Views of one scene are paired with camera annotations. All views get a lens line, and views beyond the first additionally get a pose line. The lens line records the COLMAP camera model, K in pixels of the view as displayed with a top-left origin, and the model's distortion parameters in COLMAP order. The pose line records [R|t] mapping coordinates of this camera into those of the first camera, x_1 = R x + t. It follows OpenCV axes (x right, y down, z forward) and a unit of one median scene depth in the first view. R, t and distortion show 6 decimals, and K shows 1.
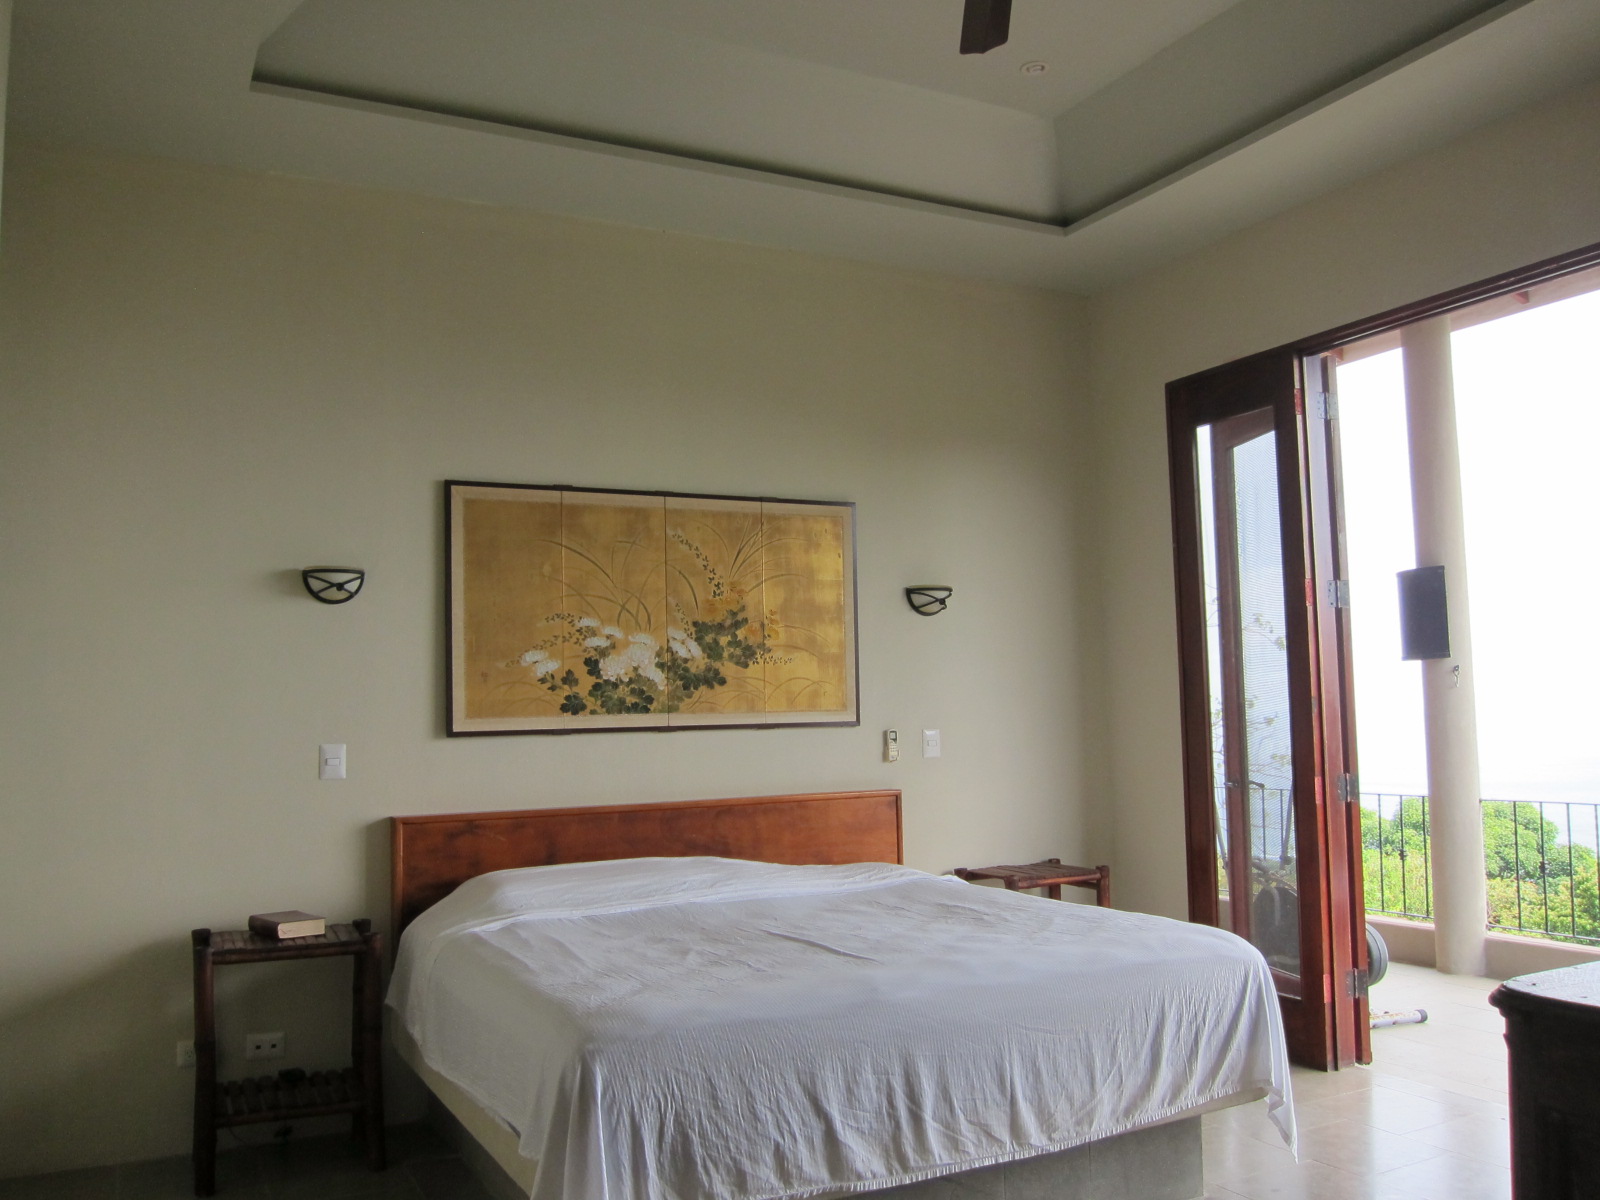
lens RADIAL K [[1330.2, 0, 789.6], [0, 1330.2, 603.6], [0, 0, 1]] dist [-0.059824, 0.022782]
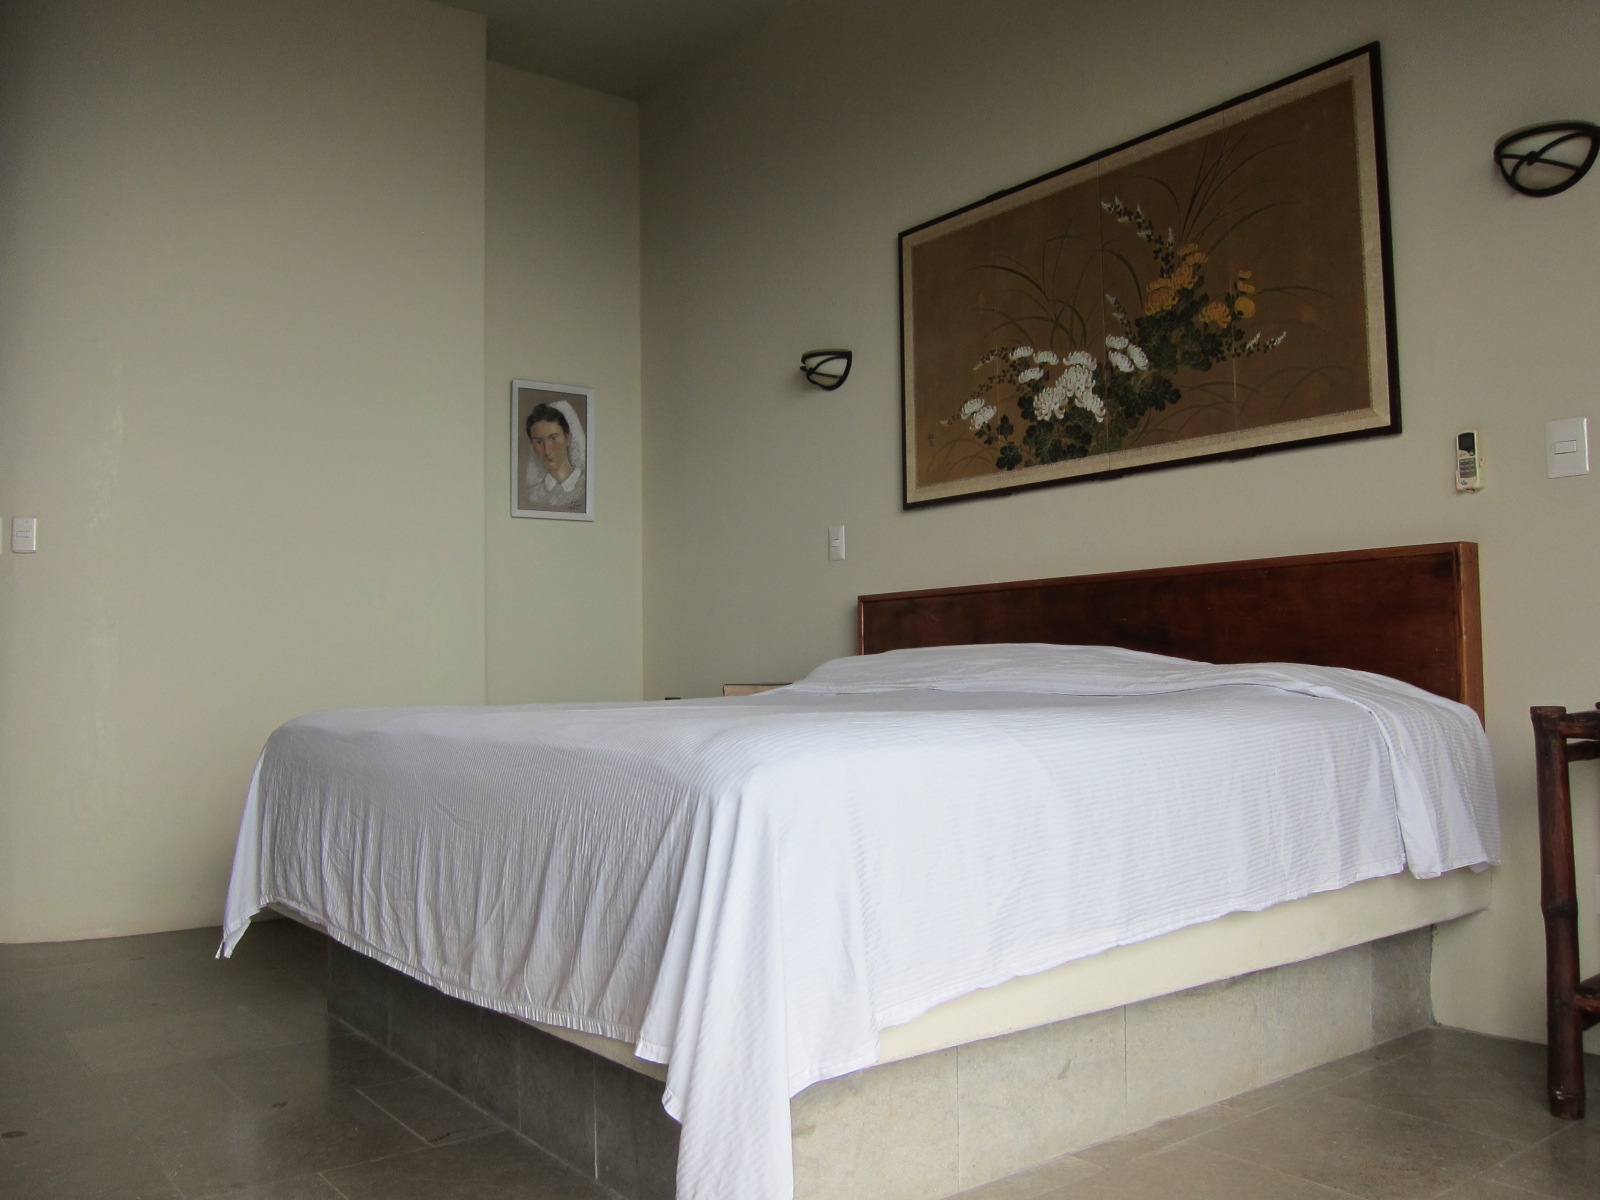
lens RADIAL K [[1330.2, 0, 791.7], [0, 1330.2, 597.6], [0, 0, 1]] dist [-0.059824, 0.022782]
pose [[0.177303, -0.034445, -0.983553, 0.595039], [0.091438, 0.995641, -0.018385, 0.160953], [0.979899, -0.086674, 0.179679, 0.705362]]
